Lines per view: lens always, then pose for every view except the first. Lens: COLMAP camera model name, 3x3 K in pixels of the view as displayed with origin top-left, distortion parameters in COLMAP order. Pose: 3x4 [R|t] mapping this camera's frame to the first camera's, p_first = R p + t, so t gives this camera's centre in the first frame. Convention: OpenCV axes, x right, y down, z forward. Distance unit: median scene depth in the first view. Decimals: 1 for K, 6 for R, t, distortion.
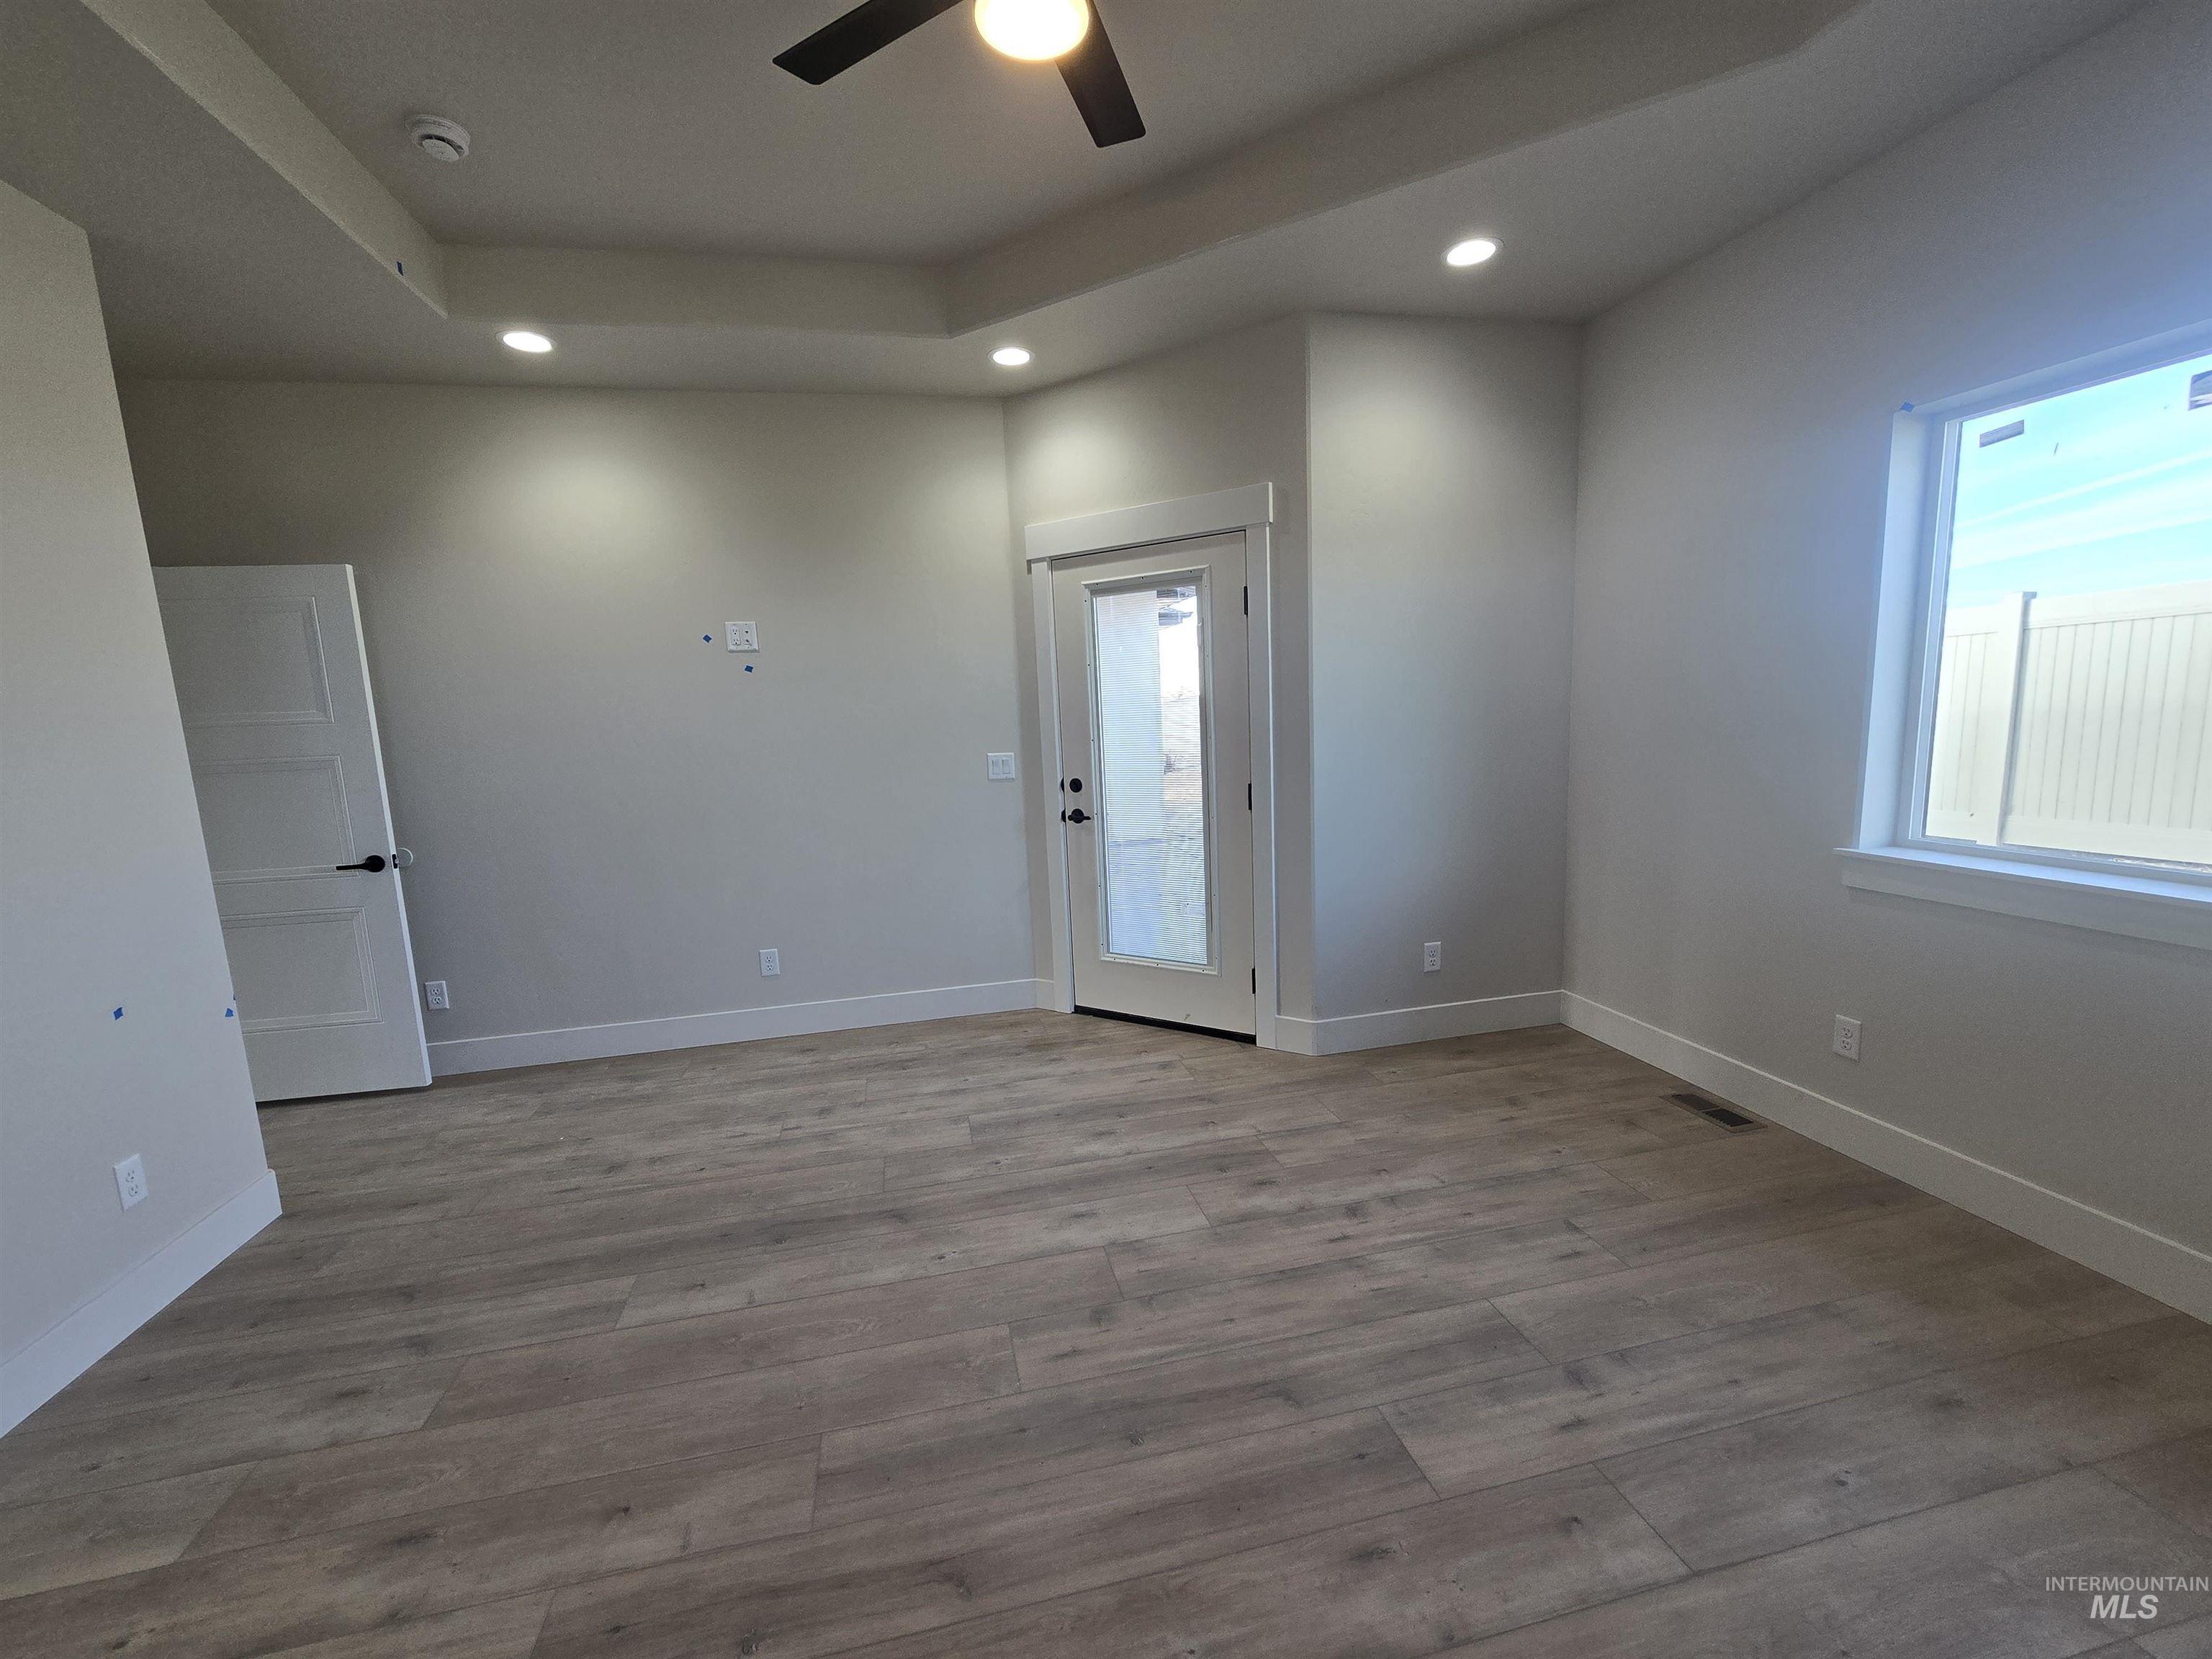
lens RADIAL K [[905.7, 0, 1098.6], [0, 905.7, 838.6], [0, 0, 1]] dist [-0.001489, -0.000502]
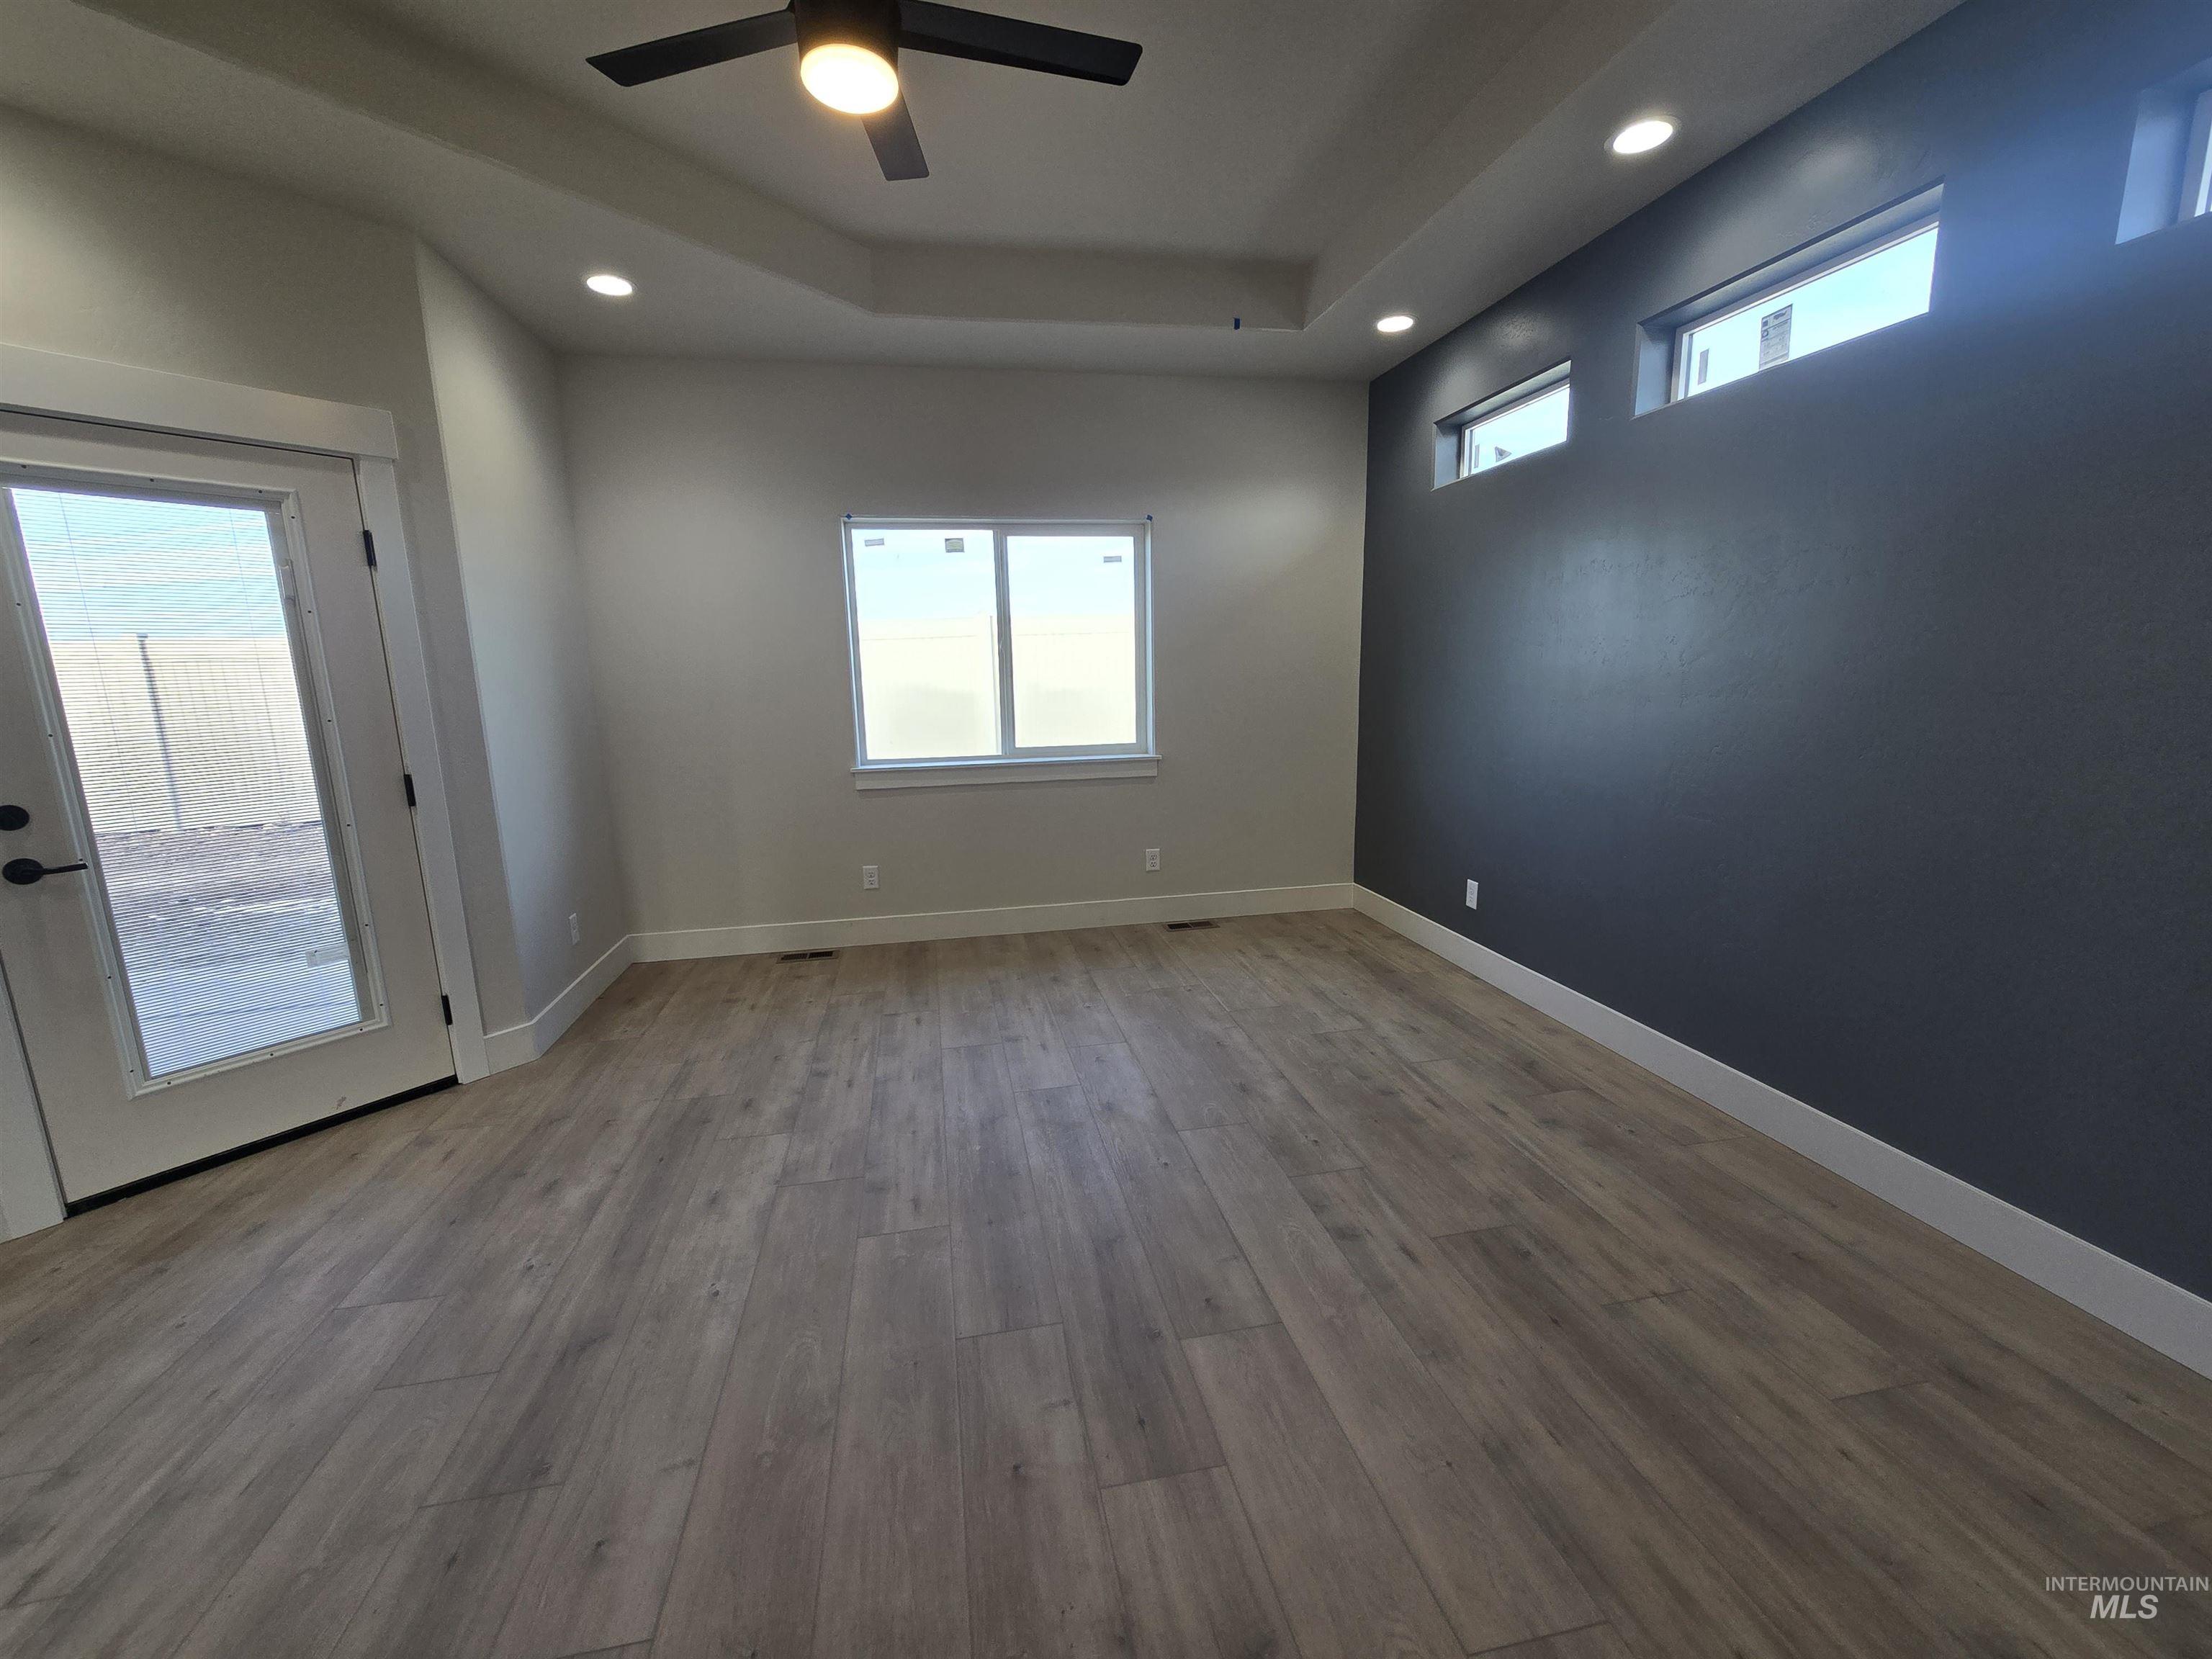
lens RADIAL K [[905.7, 0, 1098.6], [0, 905.7, 838.6], [0, 0, 1]] dist [-0.001489, -0.000502]
pose [[0.025813, -0.142960, 0.989392, -0.884151], [0.165906, 0.976609, 0.136785, -0.016956], [-0.985804, 0.160615, 0.048927, 0.488736]]
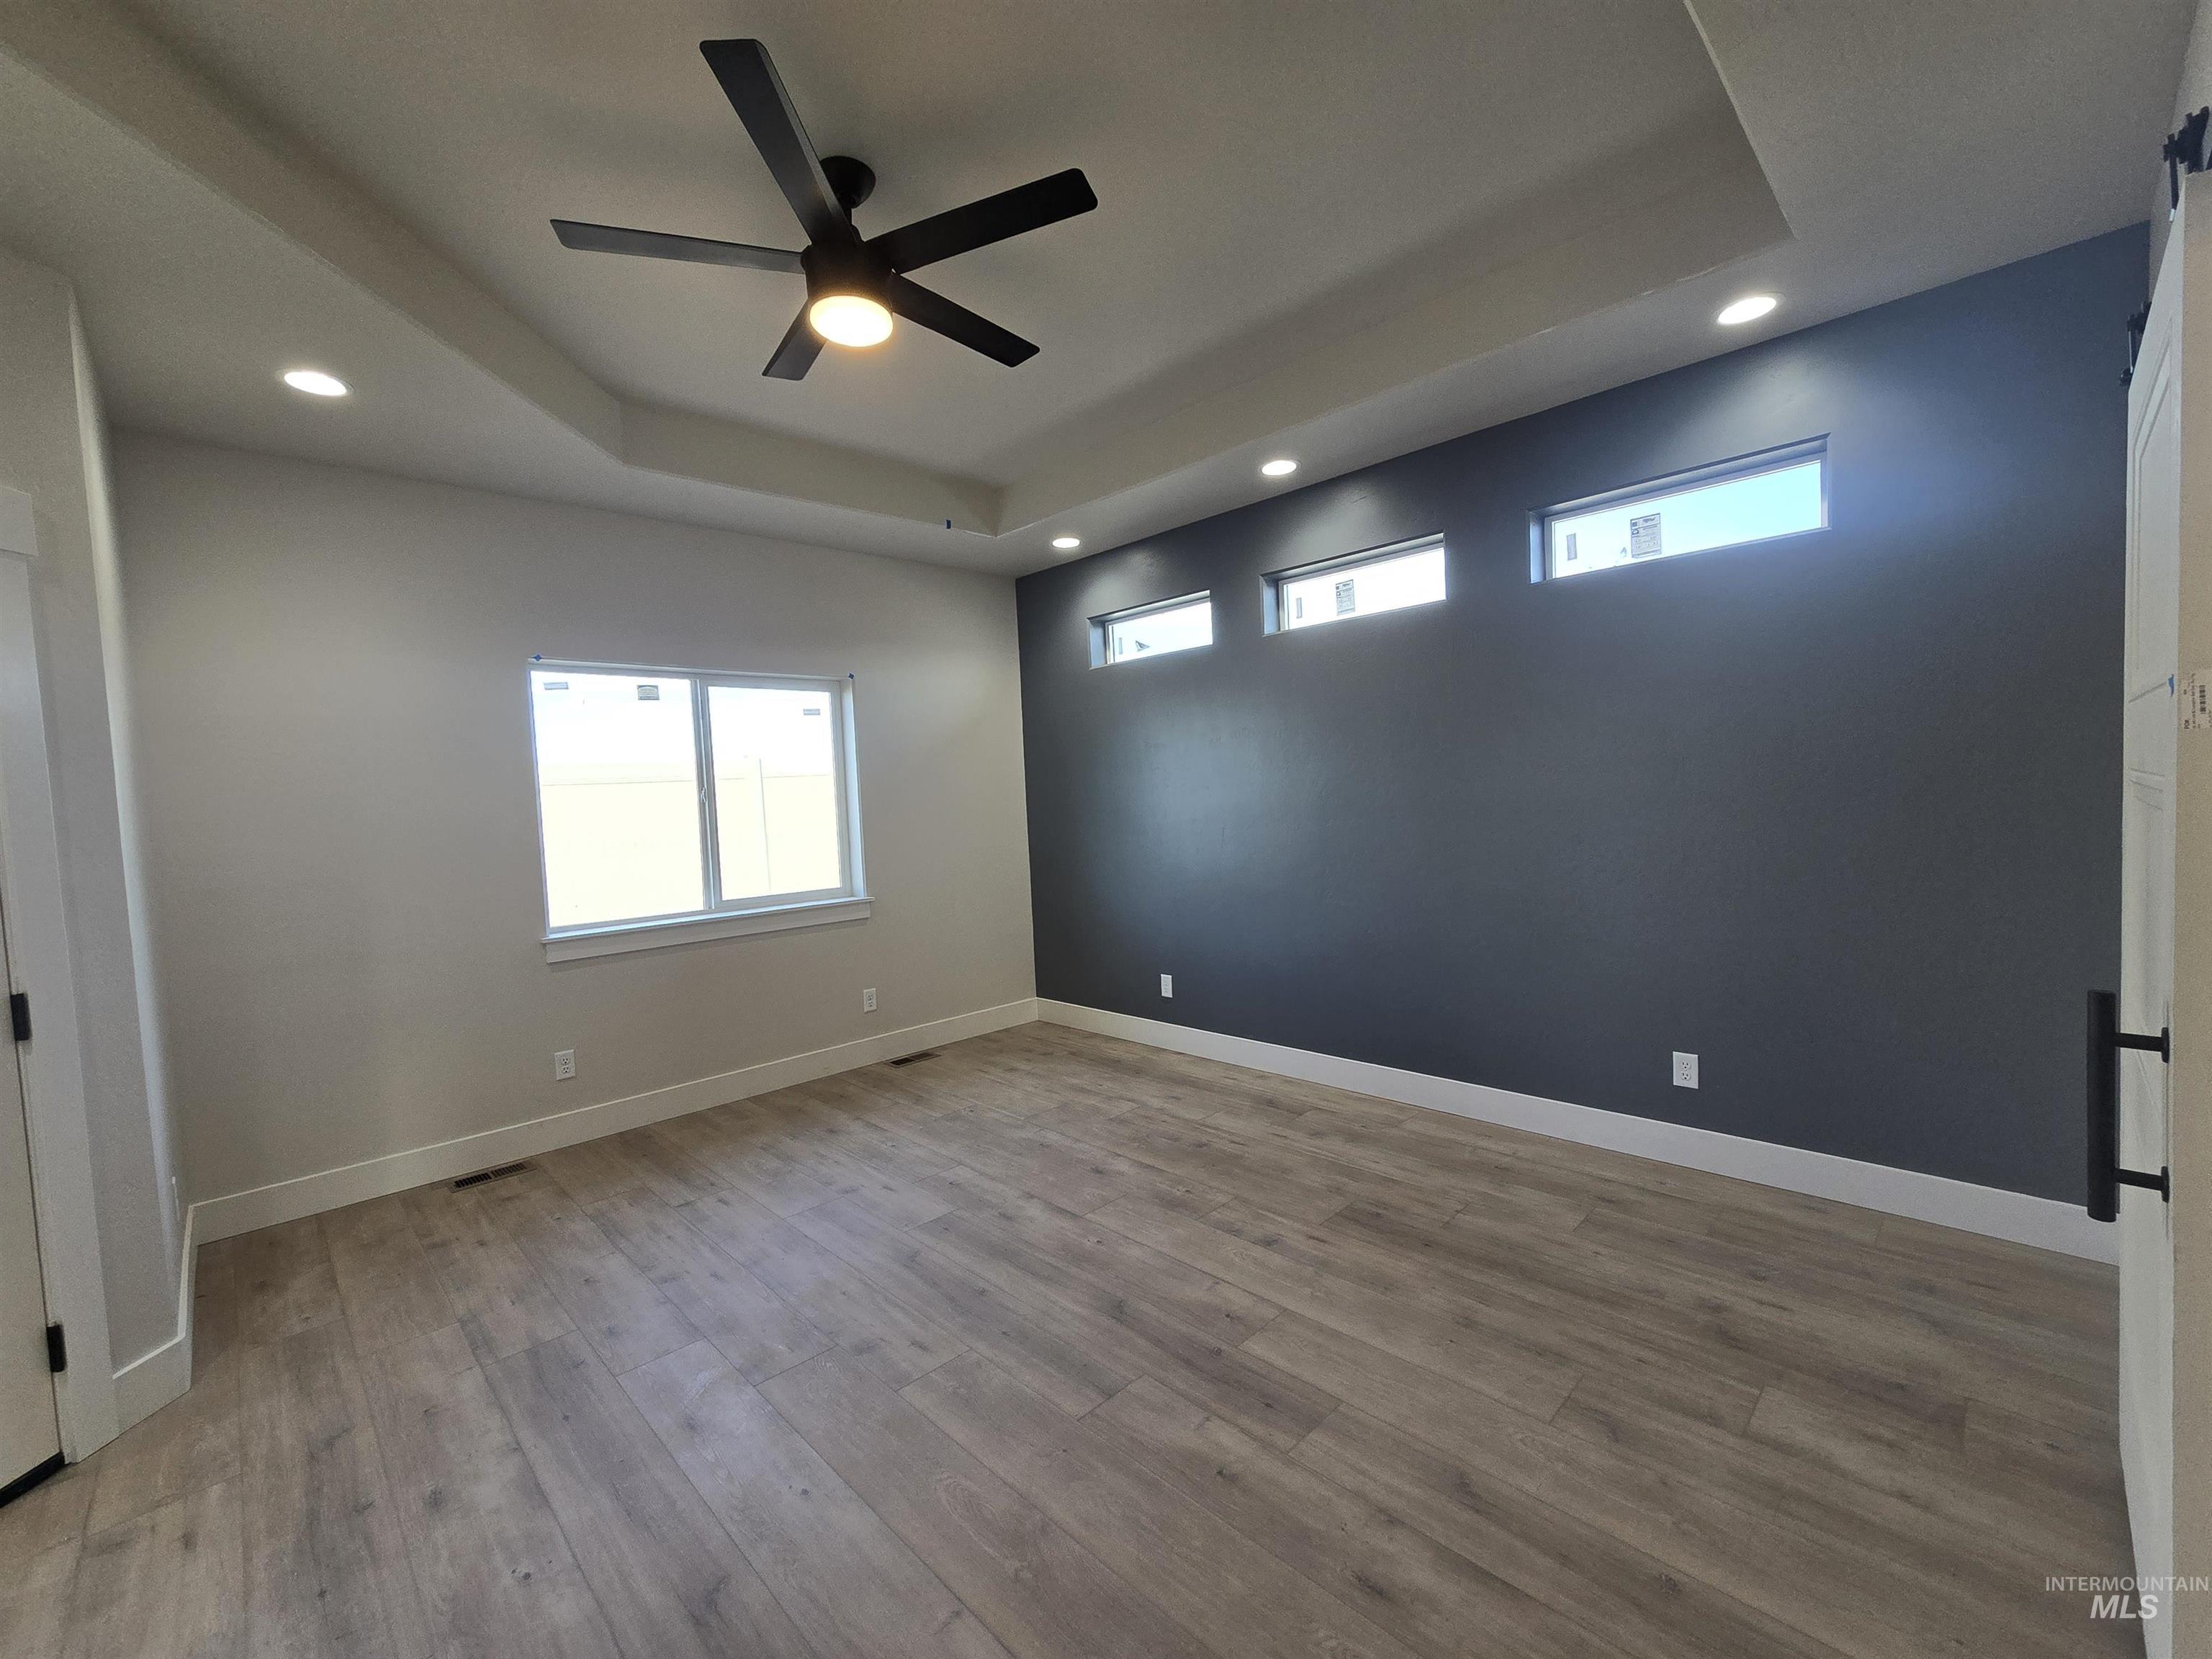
lens RADIAL K [[911.1, 0, 1103.0], [0, 911.1, 838.1], [0, 0, 1]] dist [-0.003424, 0.000227]
pose [[-0.526935, 0.026711, 0.849486, -0.923916], [0.191041, 0.977651, 0.087761, -0.106026], [-0.828156, 0.208531, -0.520261, 0.997298]]
